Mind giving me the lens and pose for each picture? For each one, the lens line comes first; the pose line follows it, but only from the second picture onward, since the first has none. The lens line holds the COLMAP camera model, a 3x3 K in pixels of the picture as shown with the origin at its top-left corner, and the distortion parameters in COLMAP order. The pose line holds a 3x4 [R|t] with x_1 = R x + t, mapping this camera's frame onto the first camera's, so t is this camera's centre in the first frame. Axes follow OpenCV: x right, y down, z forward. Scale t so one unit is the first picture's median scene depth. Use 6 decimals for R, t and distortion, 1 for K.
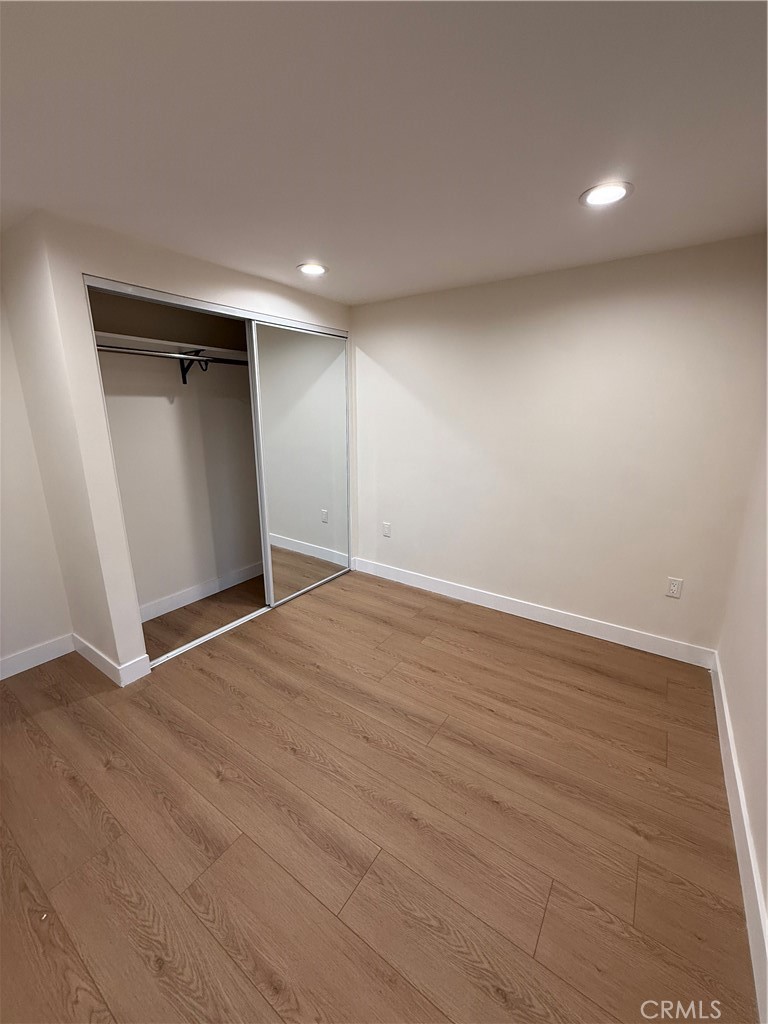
lens RADIAL K [[410.4, 0, 376.9], [0, 410.4, 512.9], [0, 0, 1]] dist [0.002097, 0.000041]
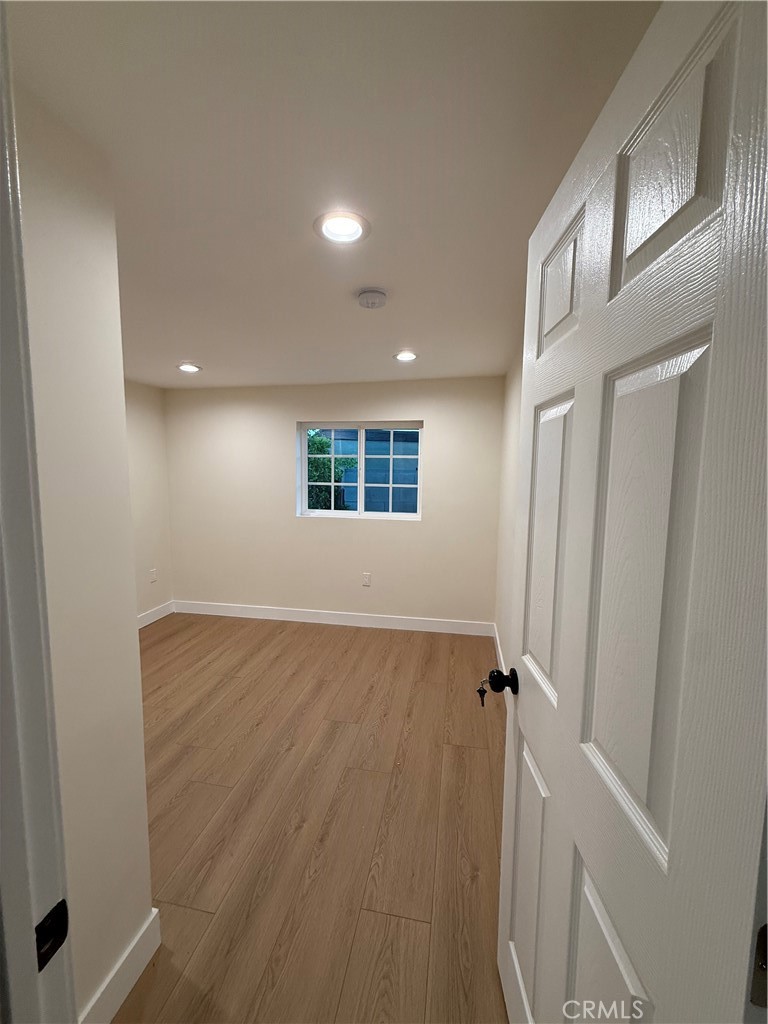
lens RADIAL K [[410.4, 0, 382.4], [0, 410.4, 512.6], [0, 0, 1]] dist [0.002097, 0.000041]
pose [[-0.409053, -0.095896, 0.907458, -1.565178], [0.226980, 0.952514, 0.202972, -0.260809], [-0.883830, 0.289001, -0.367862, 0.973769]]
